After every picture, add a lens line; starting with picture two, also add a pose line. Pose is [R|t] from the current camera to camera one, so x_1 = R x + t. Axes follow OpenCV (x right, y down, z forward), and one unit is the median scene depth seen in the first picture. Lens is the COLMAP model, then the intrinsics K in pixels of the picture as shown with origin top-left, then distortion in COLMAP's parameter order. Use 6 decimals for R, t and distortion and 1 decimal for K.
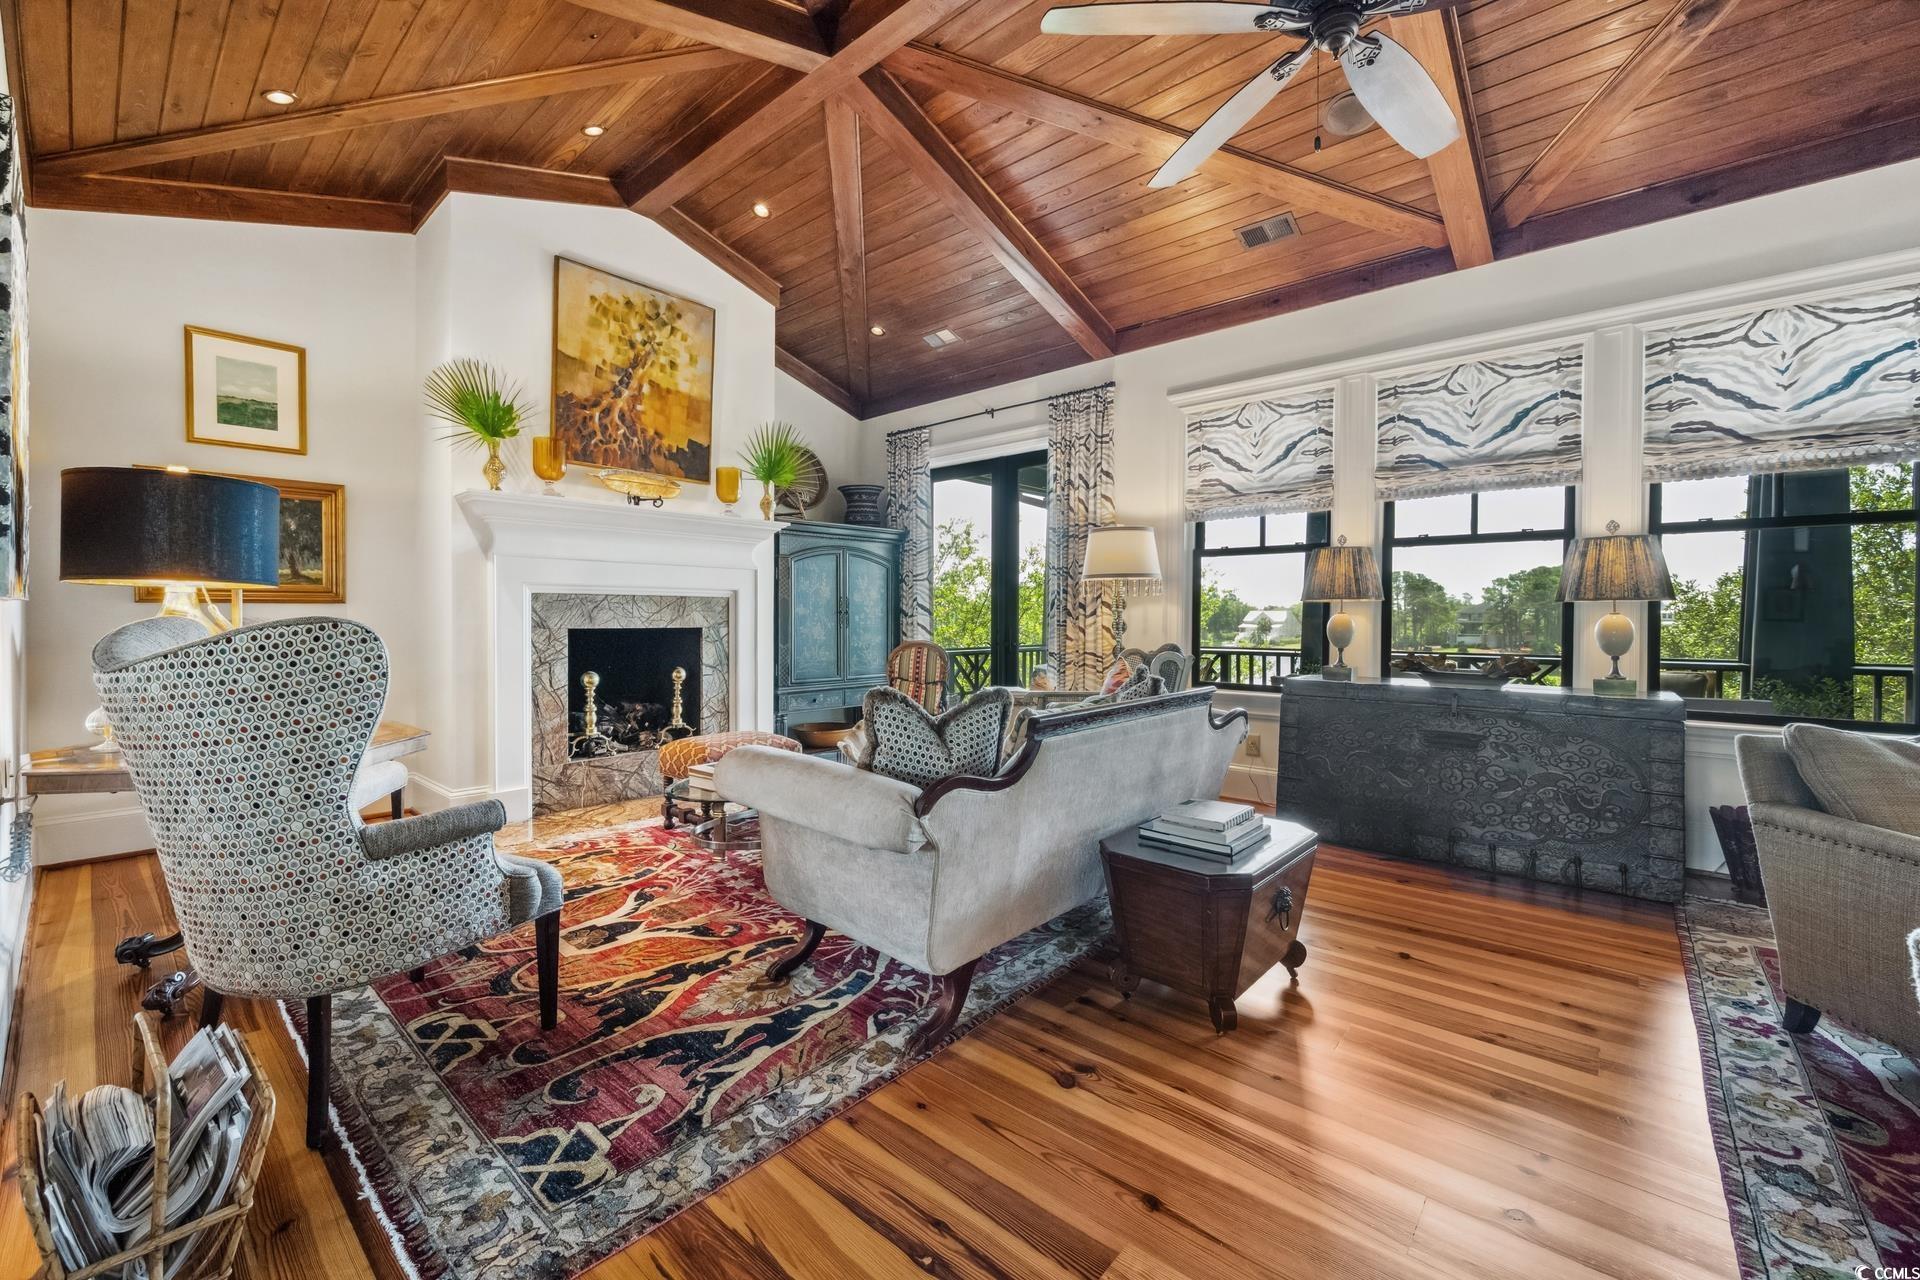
lens RADIAL K [[775.2, 0, 954.0], [0, 775.2, 624.7], [0, 0, 1]] dist [-0.004030, -0.000048]
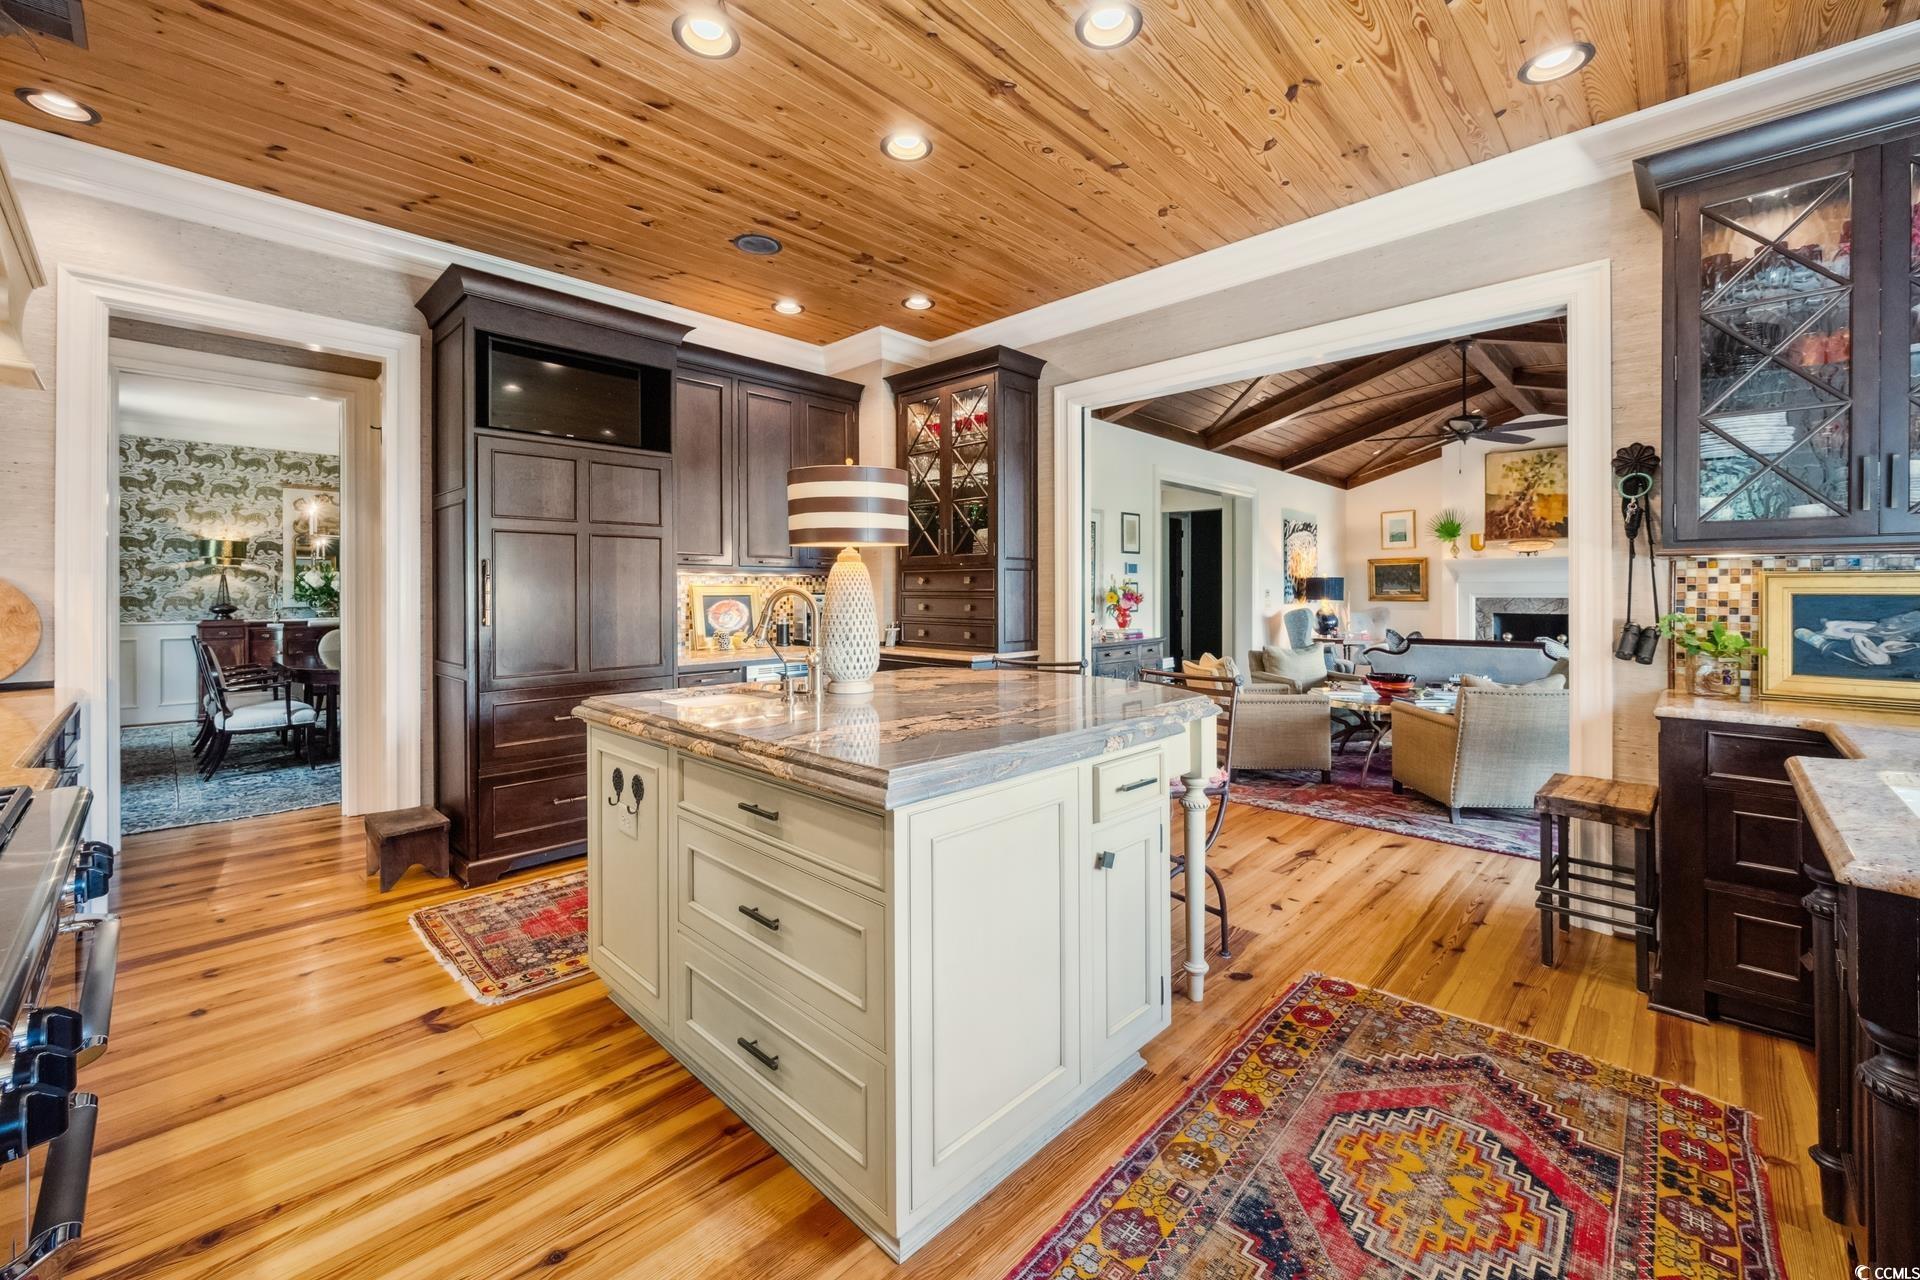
lens RADIAL K [[775.2, 0, 956.6], [0, 775.2, 593.7], [0, 0, 1]] dist [-0.004030, -0.000048]
pose [[-0.043293, -0.005149, -0.999049, 1.760824], [-0.014289, 0.999888, -0.004535, -0.017890], [0.998960, 0.014079, -0.043362, -0.459195]]
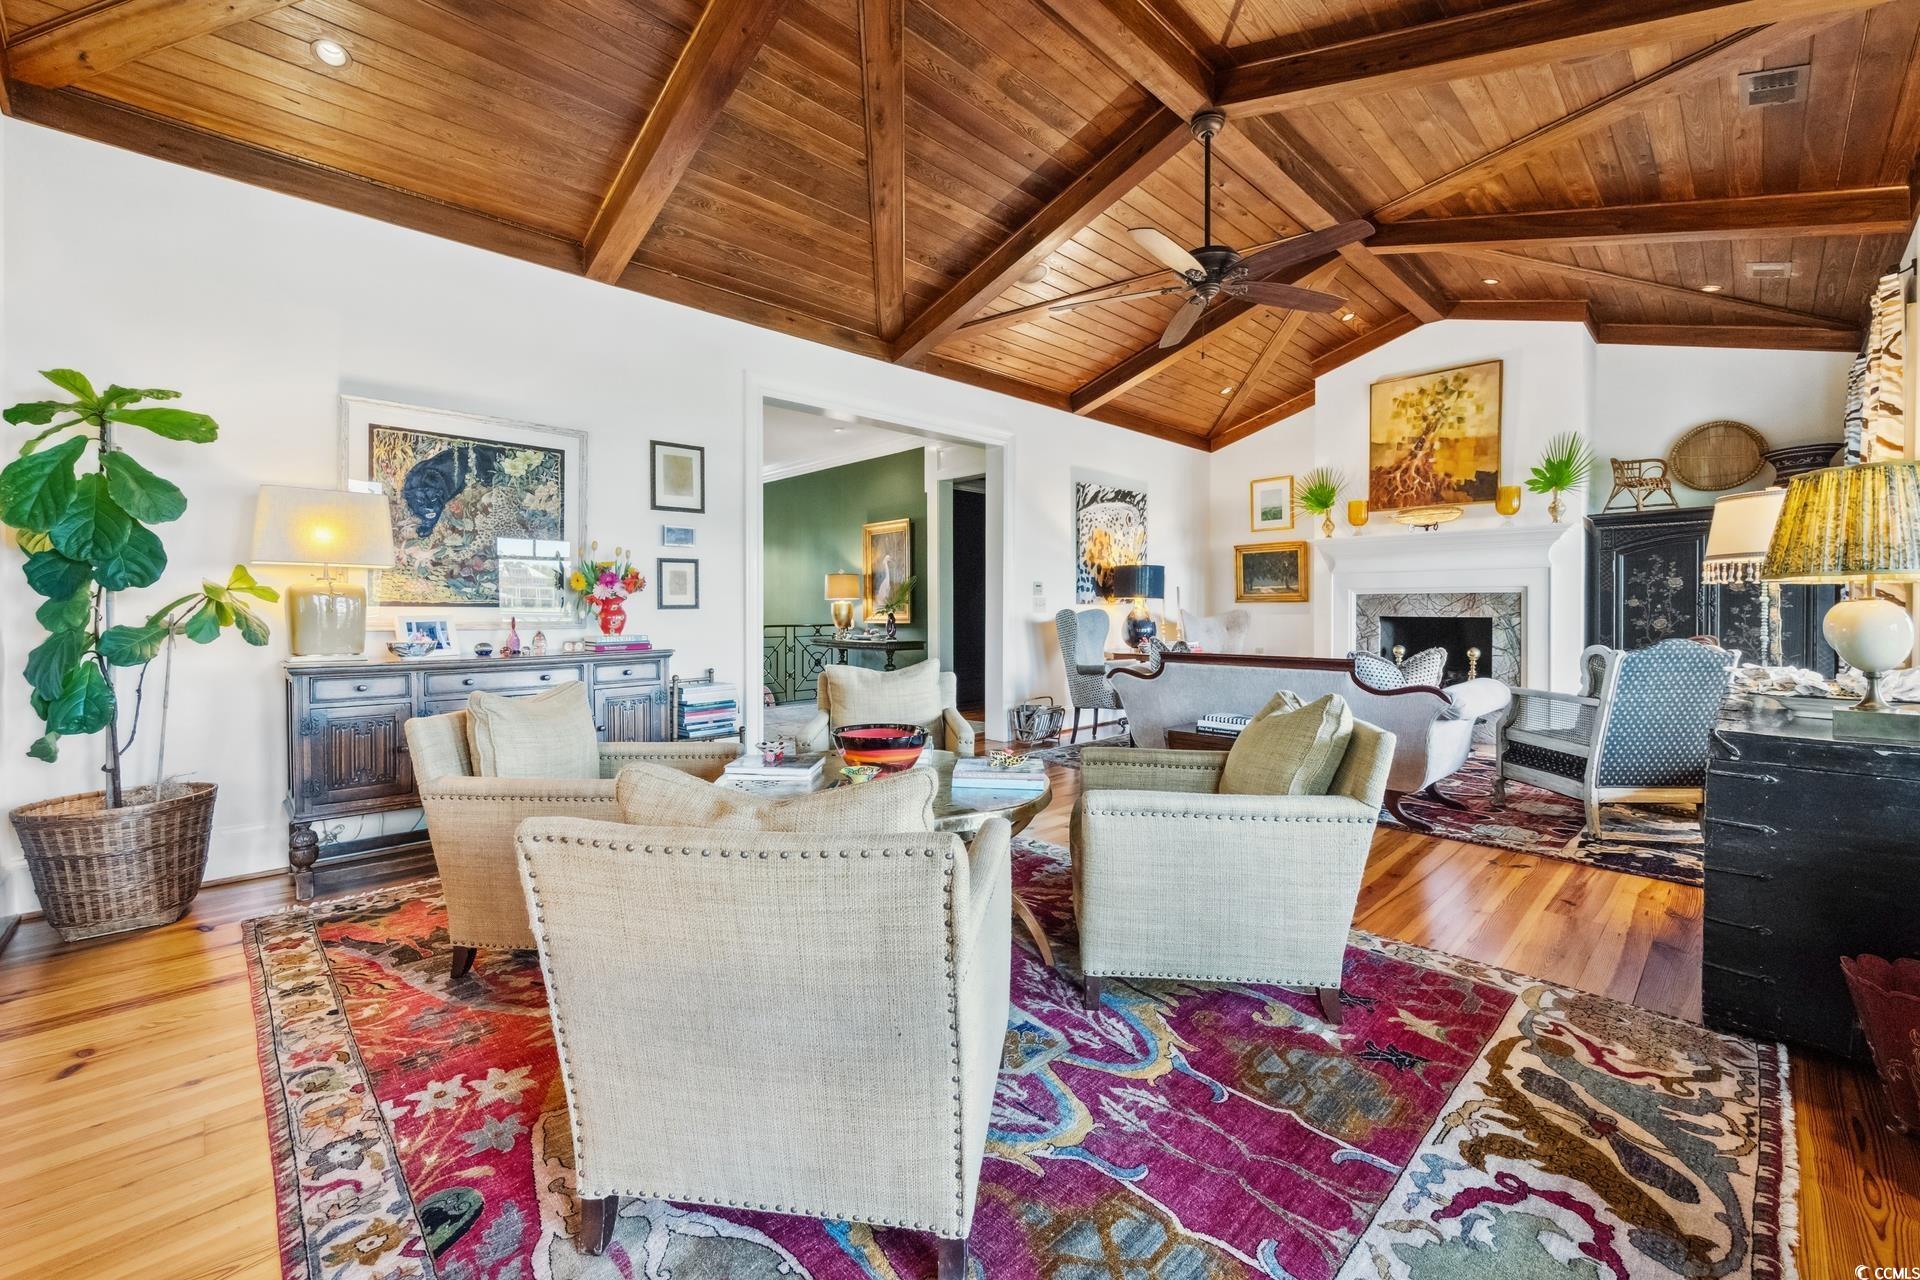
lens RADIAL K [[775.2, 0, 953.2], [0, 775.2, 624.7], [0, 0, 1]] dist [-0.004030, -0.000048]
pose [[-0.087139, 0.015268, -0.996079, 1.086790], [-0.014984, 0.999749, 0.016635, 0.008235], [0.996083, 0.016375, -0.086889, 0.263008]]
